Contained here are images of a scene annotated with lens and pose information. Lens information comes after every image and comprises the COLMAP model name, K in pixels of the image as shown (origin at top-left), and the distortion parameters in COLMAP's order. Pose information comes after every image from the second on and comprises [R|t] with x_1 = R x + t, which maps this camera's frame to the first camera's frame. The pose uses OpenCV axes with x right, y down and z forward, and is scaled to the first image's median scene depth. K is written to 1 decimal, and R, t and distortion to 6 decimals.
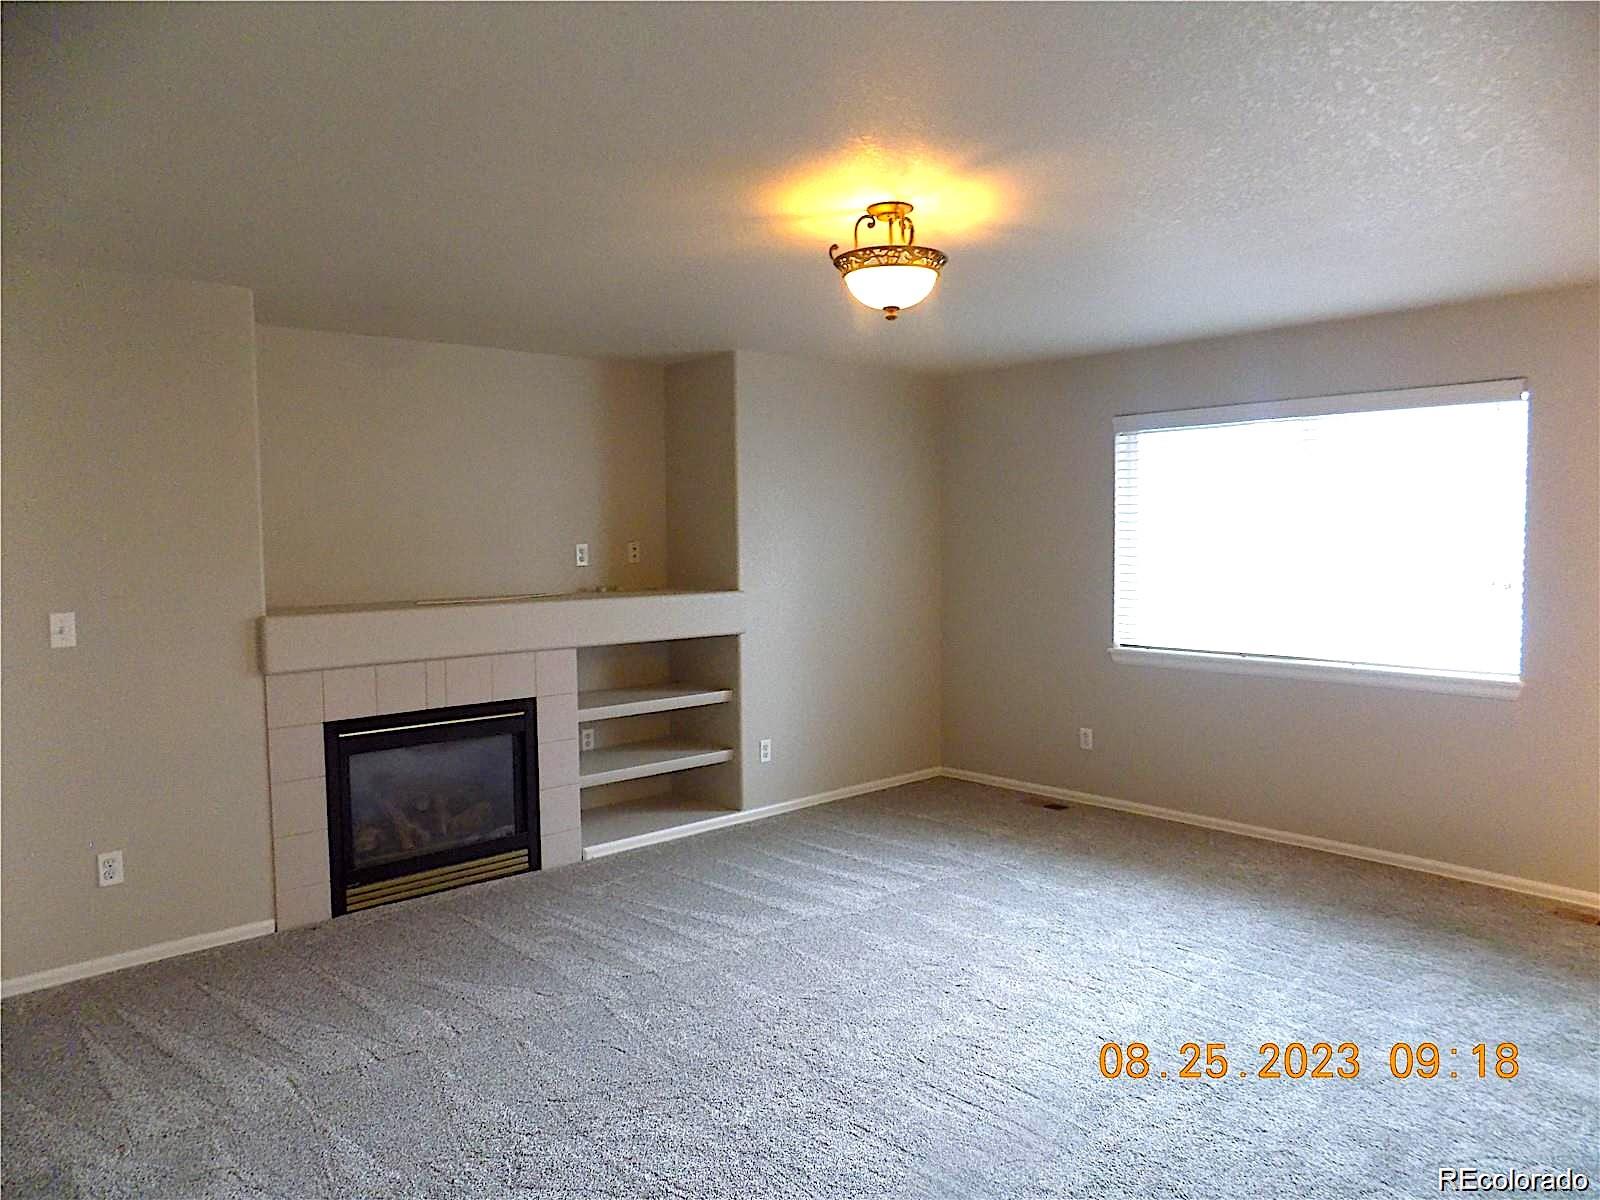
lens RADIAL K [[1093.7, 0, 800.0], [0, 1093.7, 600.0], [0, 0, 1]] dist [-0.049184, 0.001257]
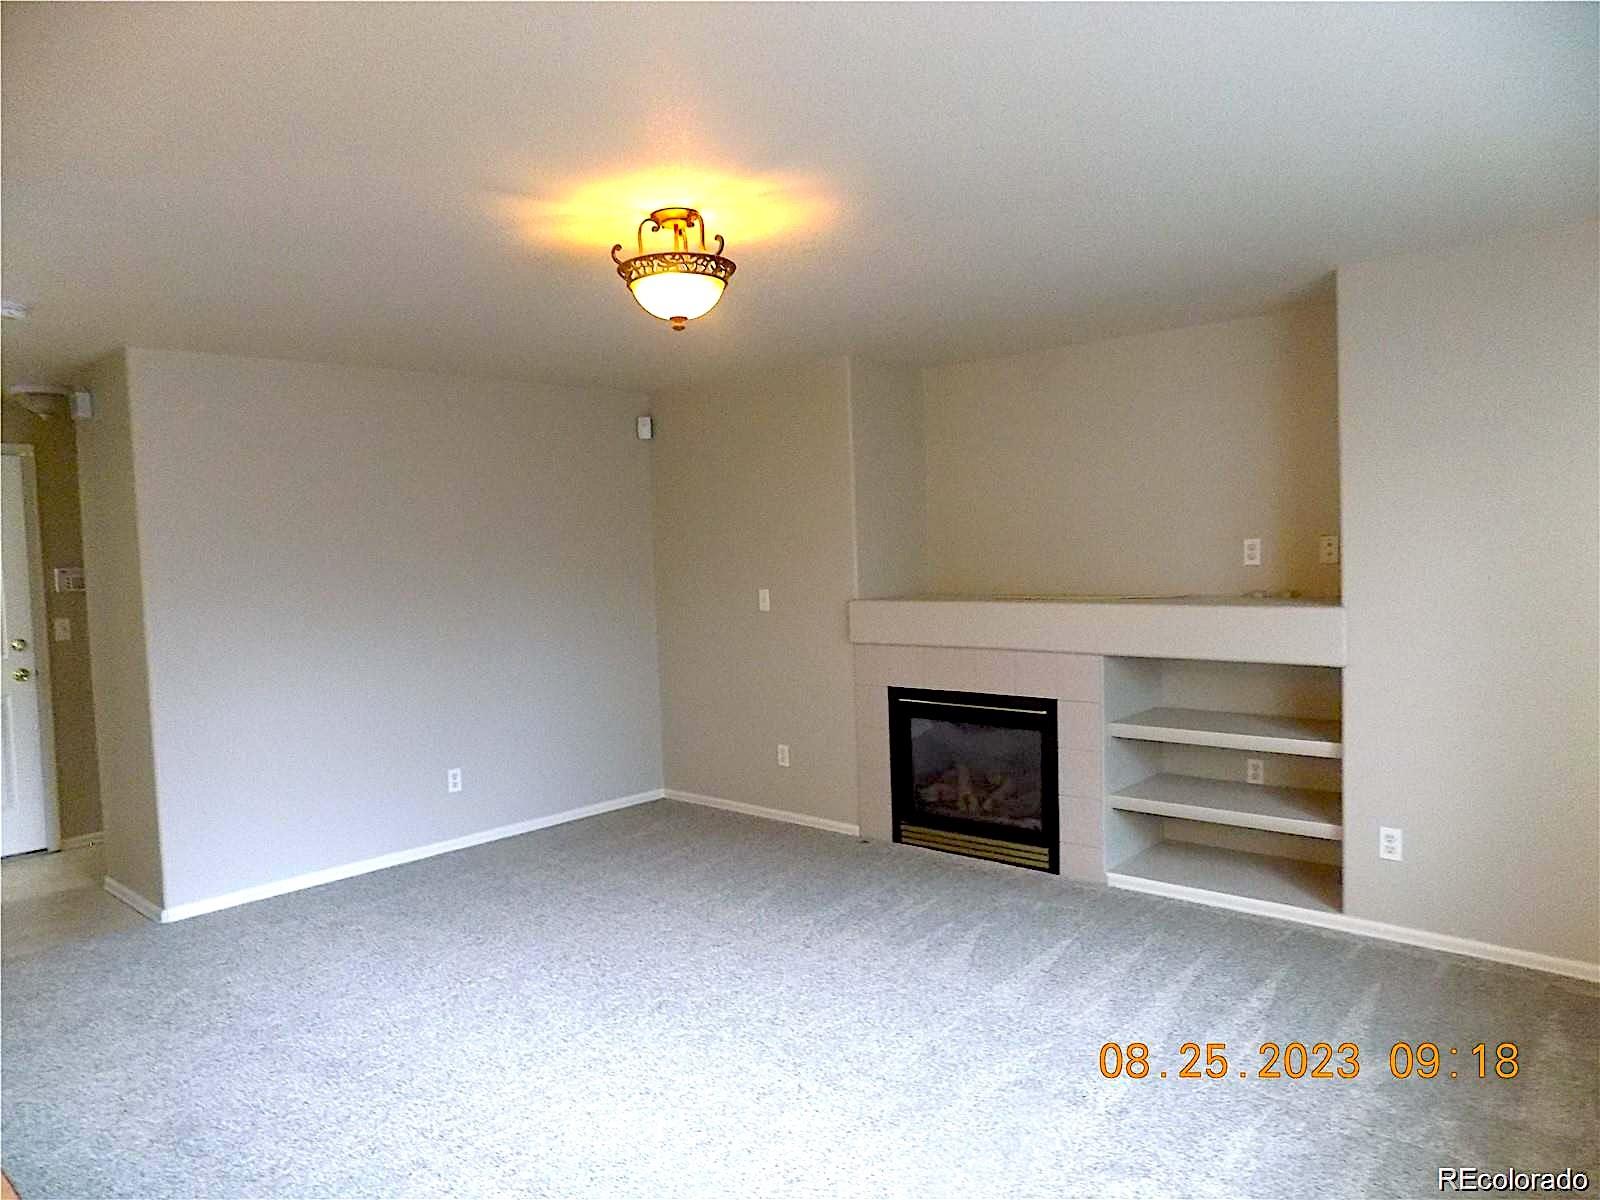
lens RADIAL K [[1078.3, 0, 800.0], [0, 1078.3, 600.0], [0, 0, 1]] dist [-0.000660, 0.004349]
pose [[0.114232, 0.059693, -0.991659, 0.692377], [-0.028868, 0.997971, 0.056748, -0.049024], [0.993035, 0.022145, 0.115724, 0.655052]]
